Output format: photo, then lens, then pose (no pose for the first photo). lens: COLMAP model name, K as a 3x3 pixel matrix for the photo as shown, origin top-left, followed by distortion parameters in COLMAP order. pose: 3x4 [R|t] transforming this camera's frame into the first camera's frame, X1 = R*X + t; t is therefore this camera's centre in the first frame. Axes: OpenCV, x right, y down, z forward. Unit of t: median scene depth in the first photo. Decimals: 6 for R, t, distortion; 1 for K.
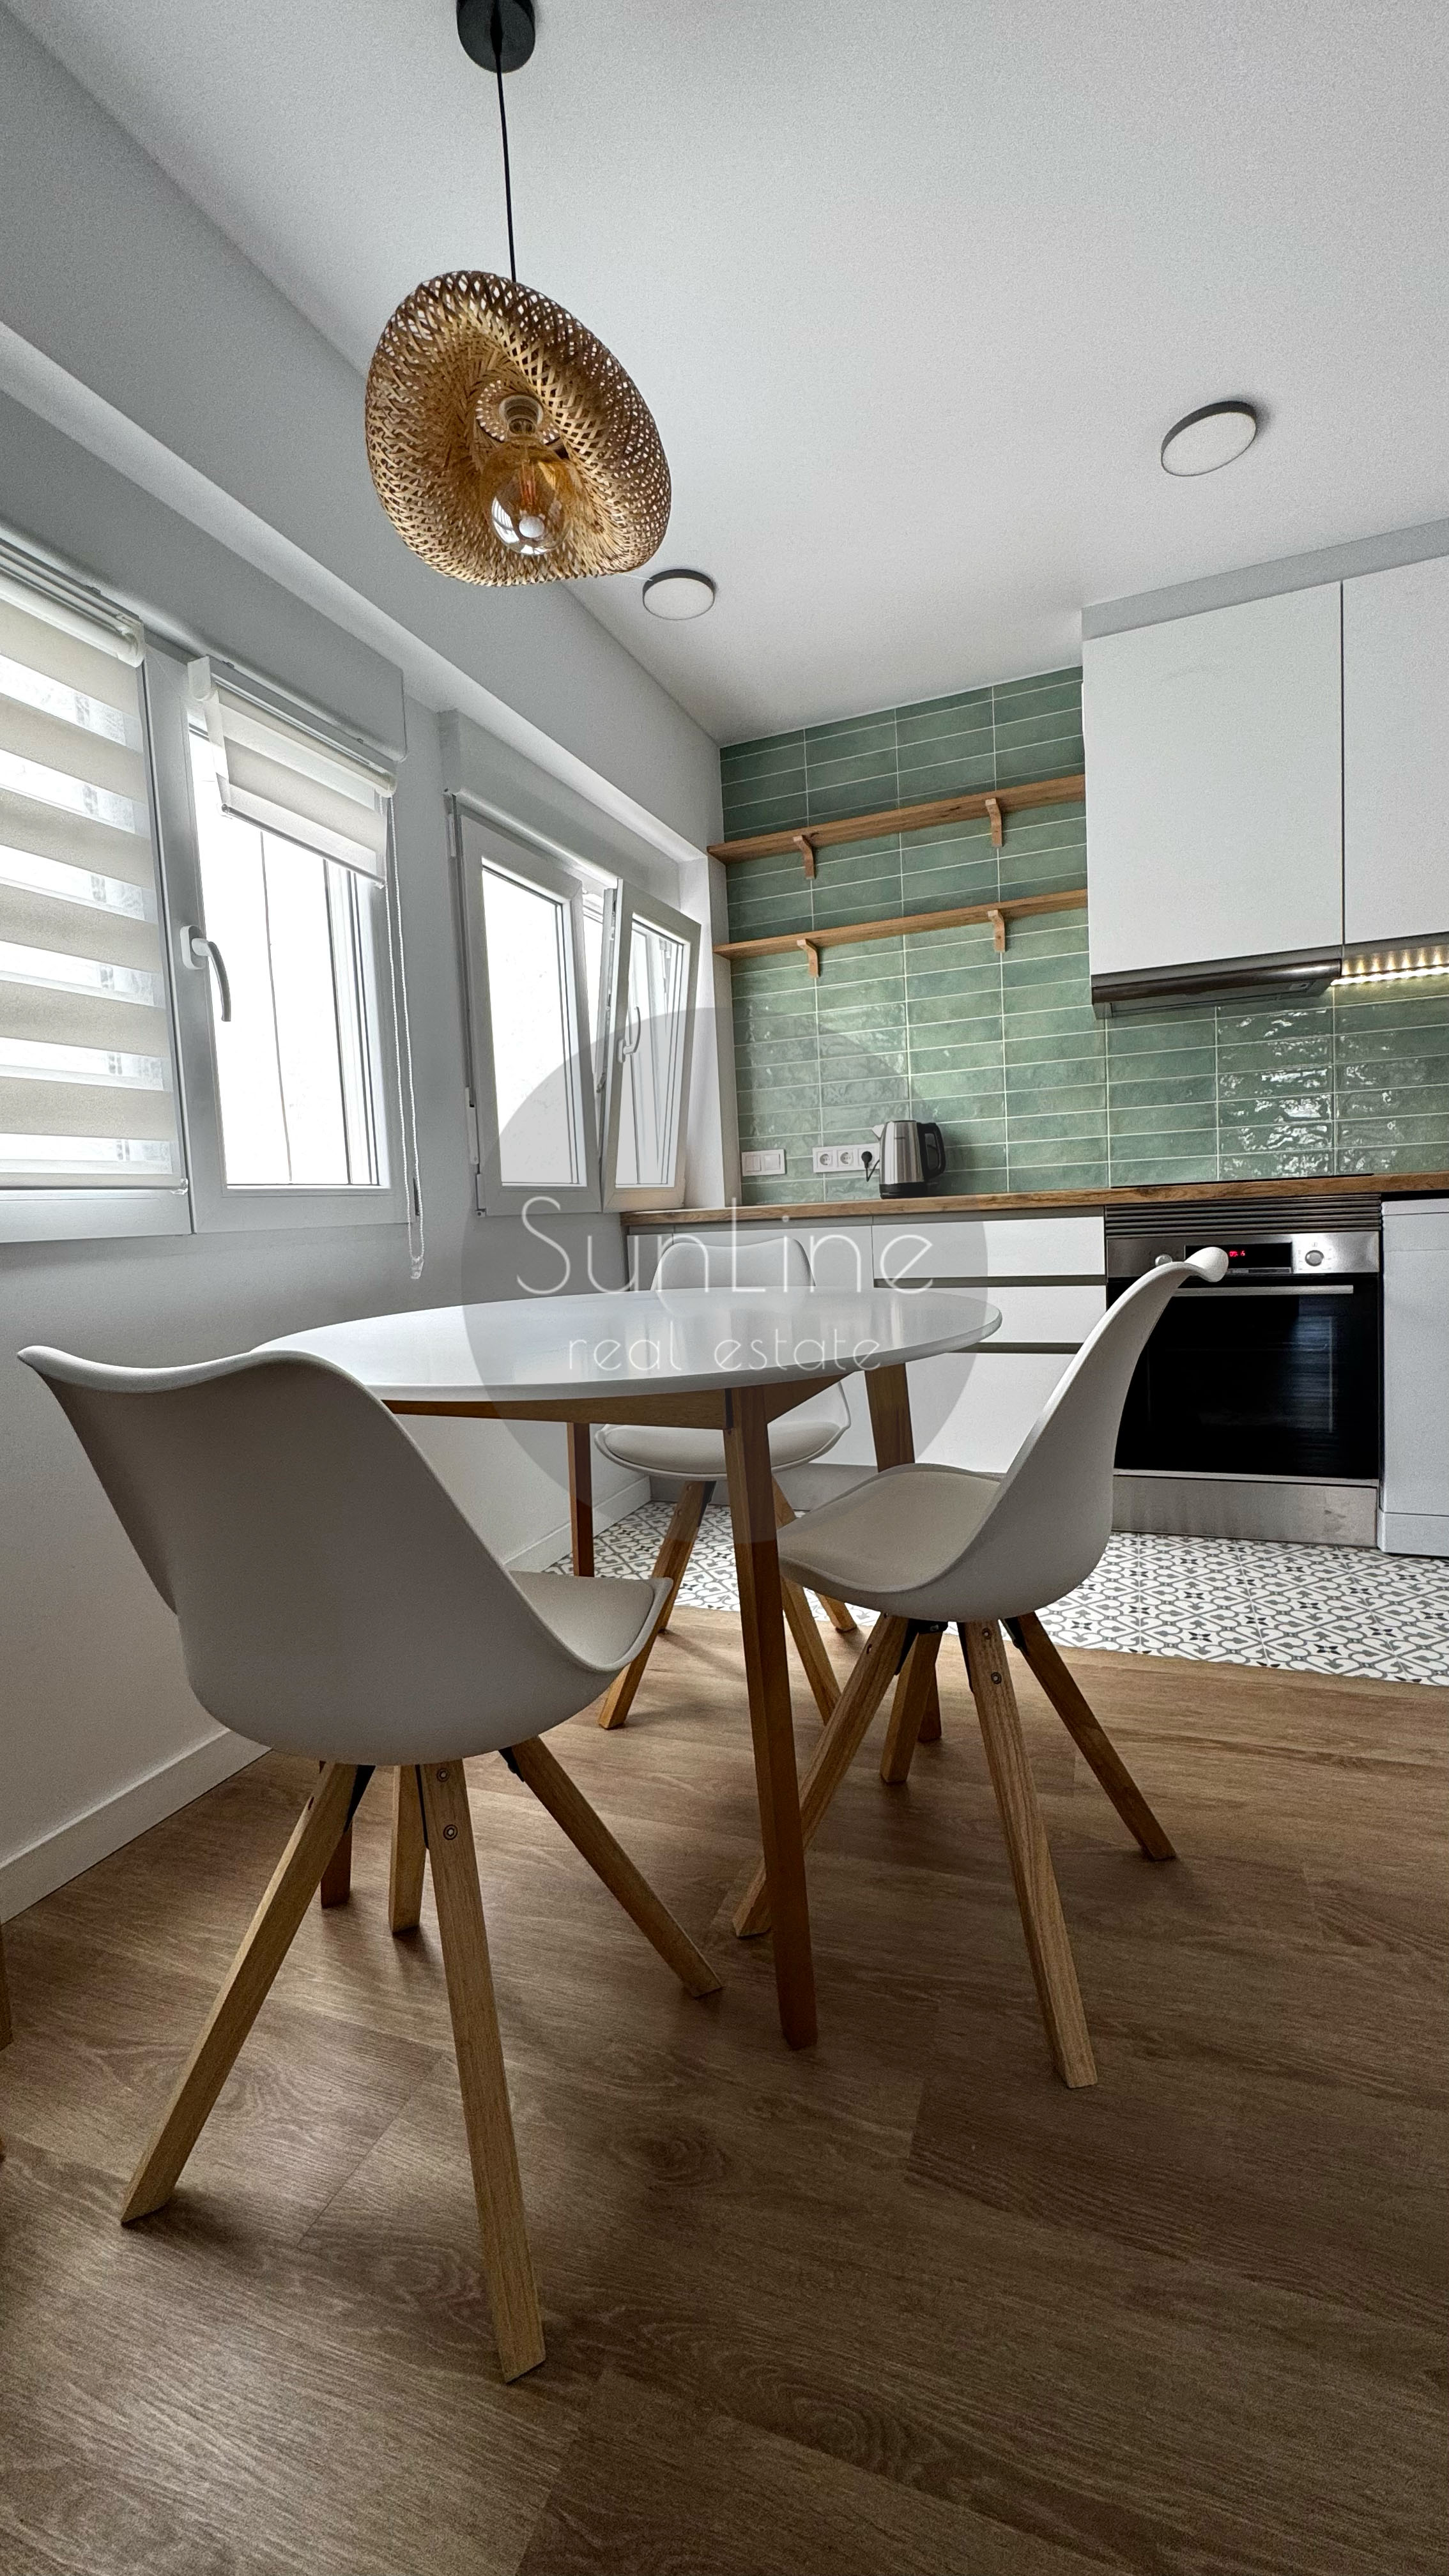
lens RADIAL K [[1032.6, 0, 722.9], [0, 1032.6, 1286.6], [0, 0, 1]] dist [-0.002316, 0.000229]
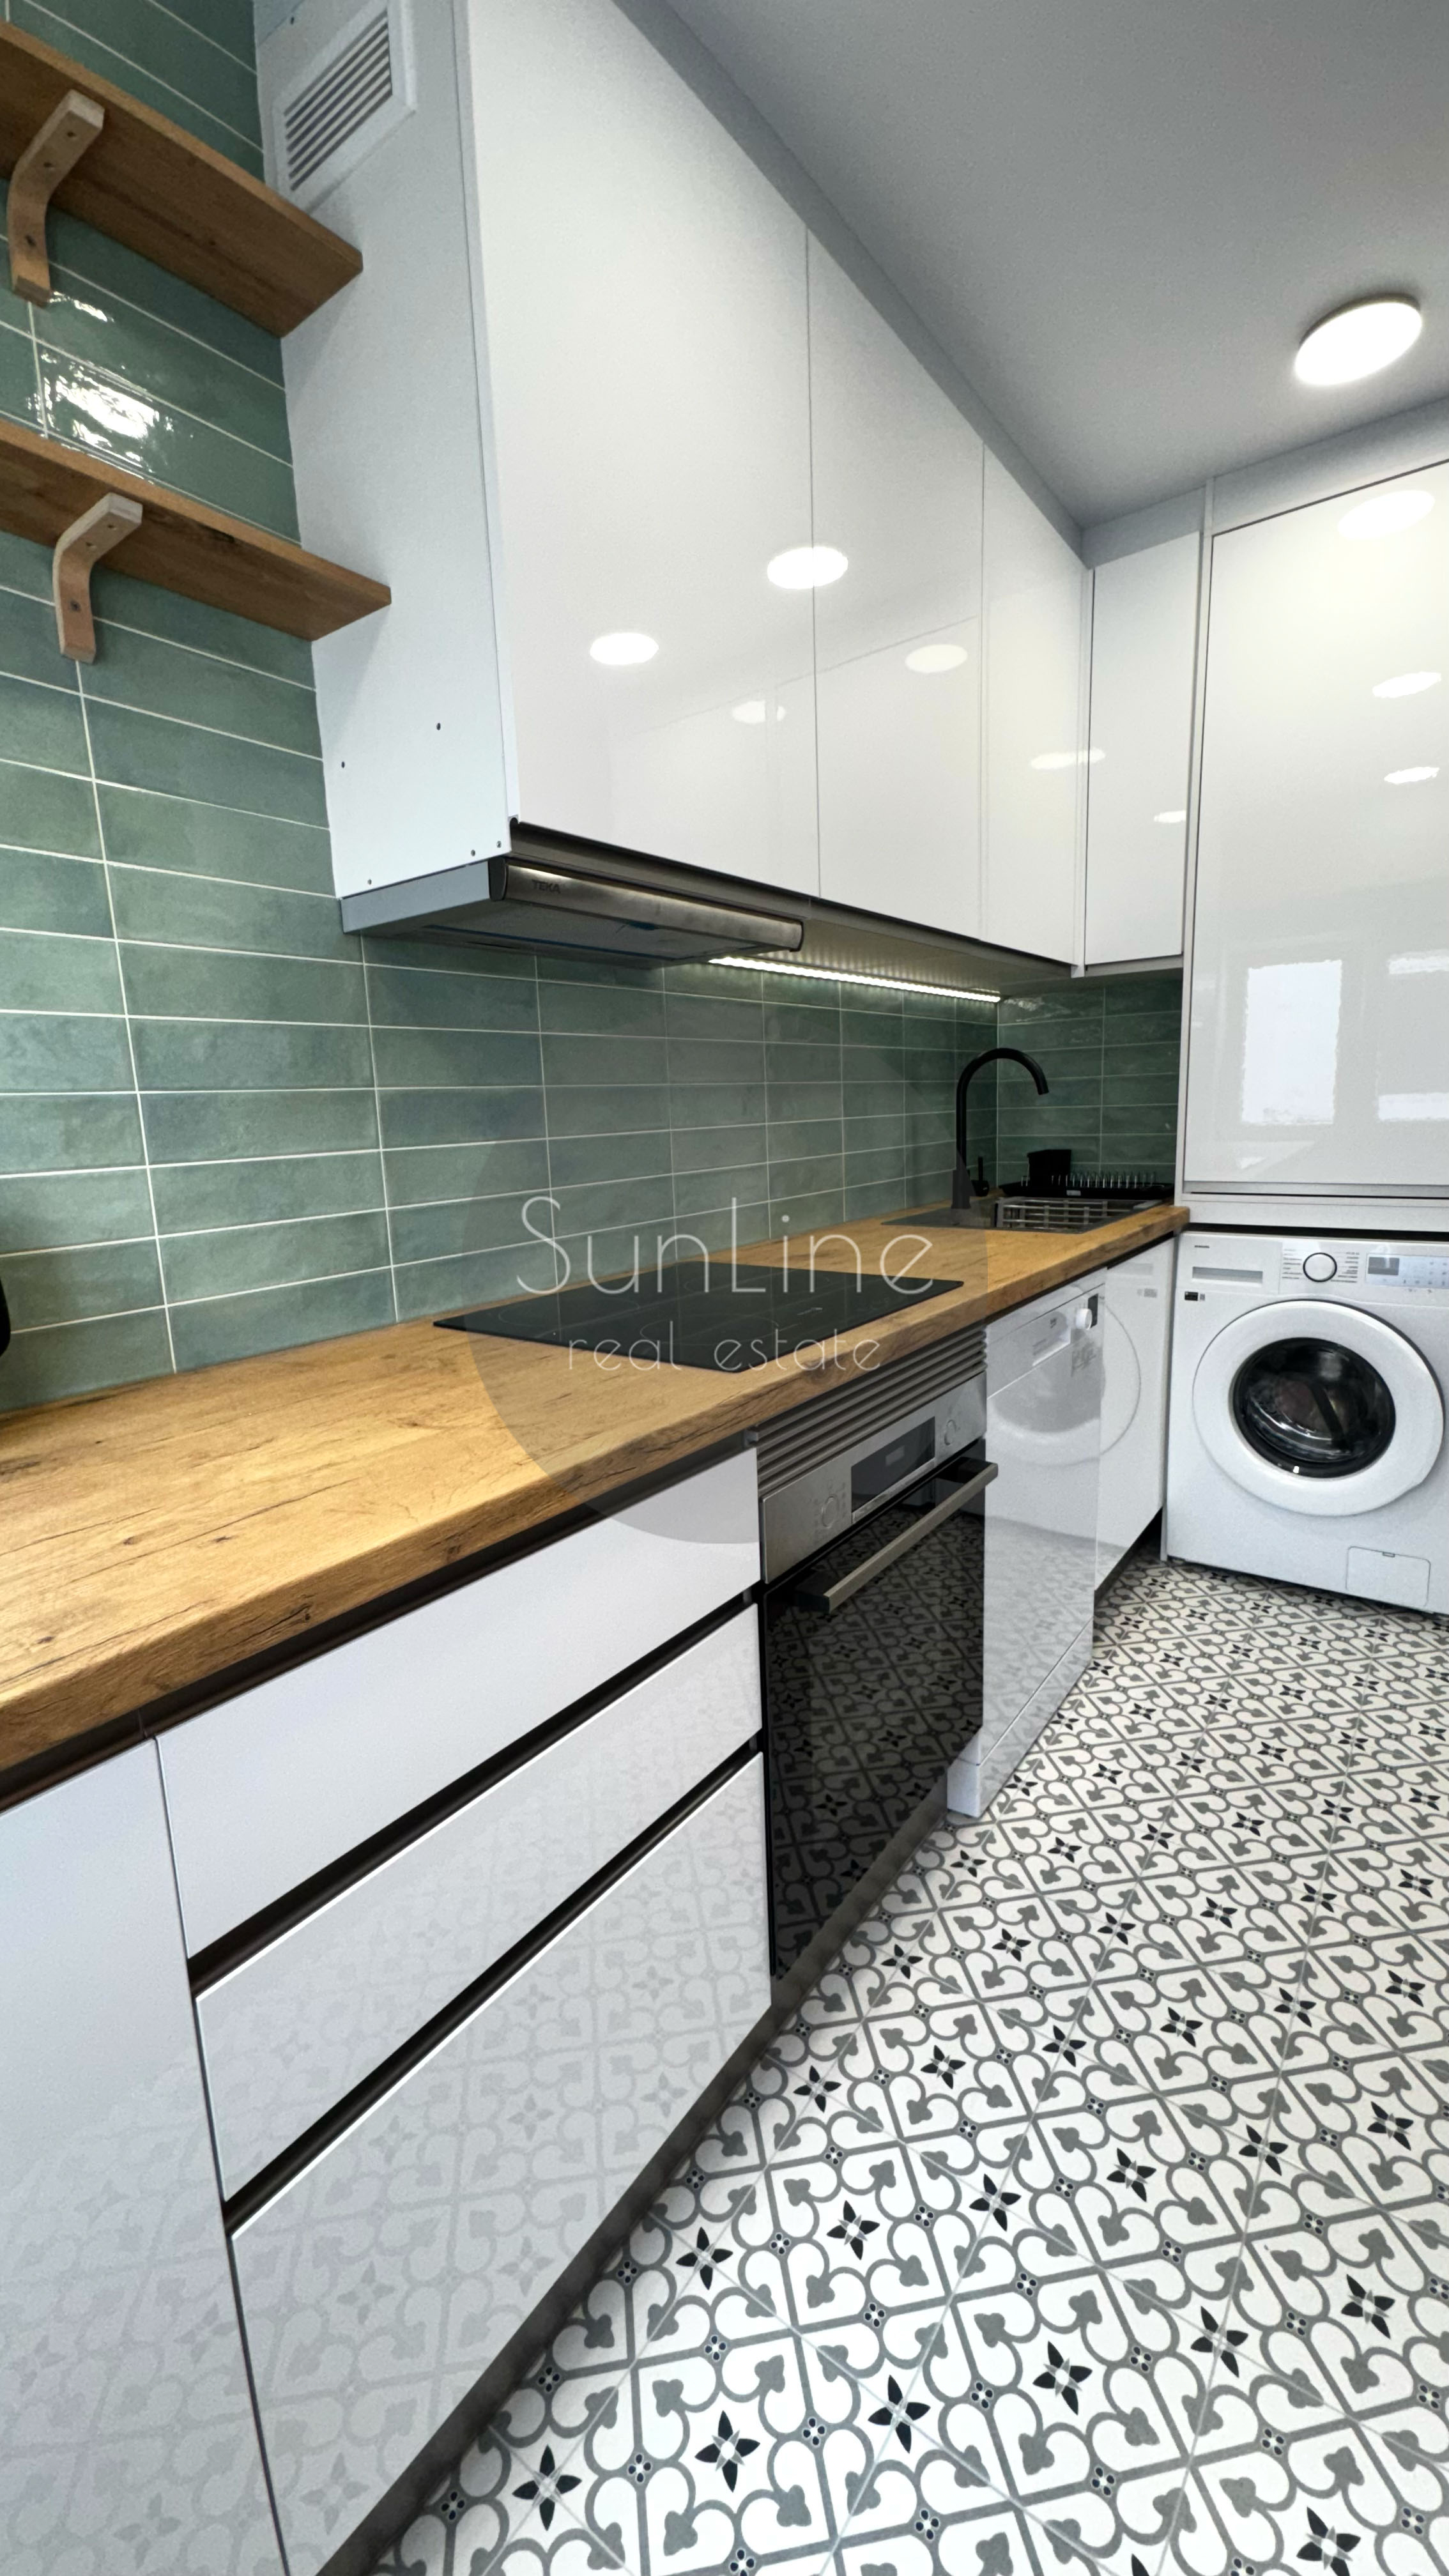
lens RADIAL K [[1032.6, 0, 722.9], [0, 1032.6, 1286.6], [0, 0, 1]] dist [-0.002316, 0.000229]
pose [[0.268678, -0.130314, 0.954374, -0.014463], [0.100442, 0.989195, 0.106792, -0.160300], [-0.957979, 0.067167, 0.278864, 0.818580]]
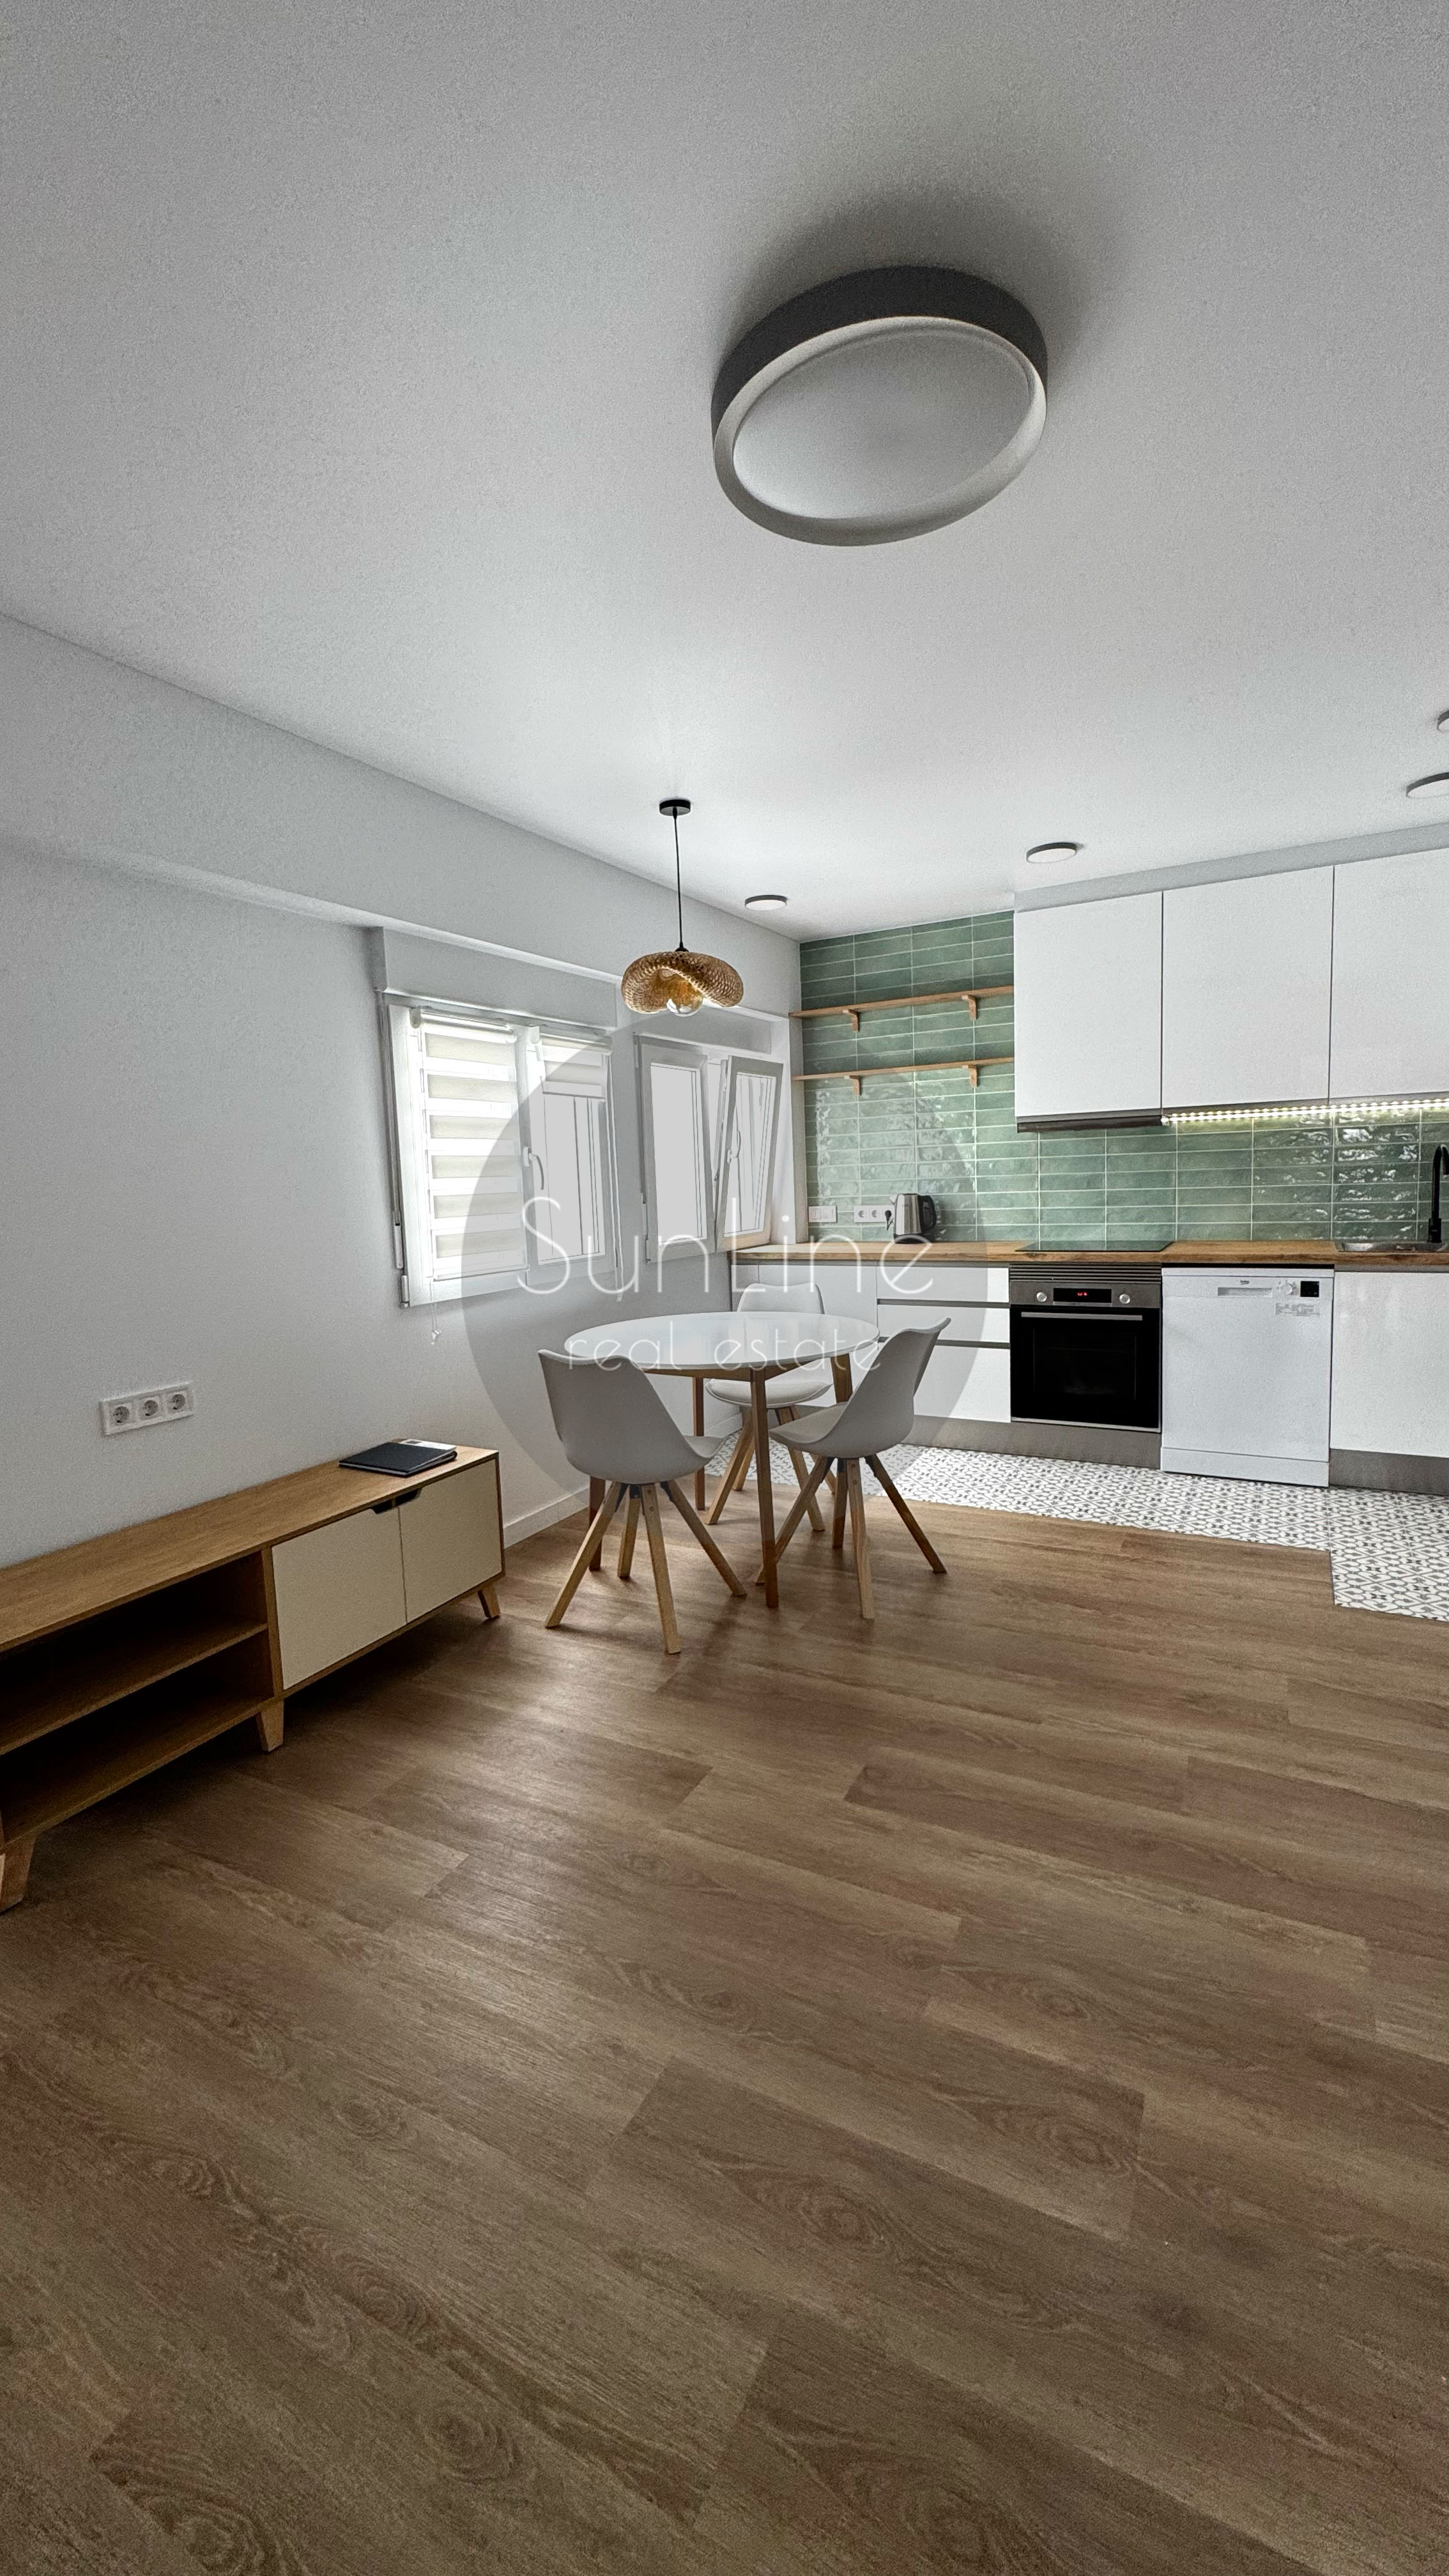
lens RADIAL K [[1032.6, 0, 722.9], [0, 1032.6, 1286.6], [0, 0, 1]] dist [-0.002316, 0.000229]
pose [[0.992292, 0.025370, -0.121301, 0.101087], [-0.020715, 0.999005, 0.039487, -0.087053], [0.122182, -0.036669, 0.991830, -0.673824]]
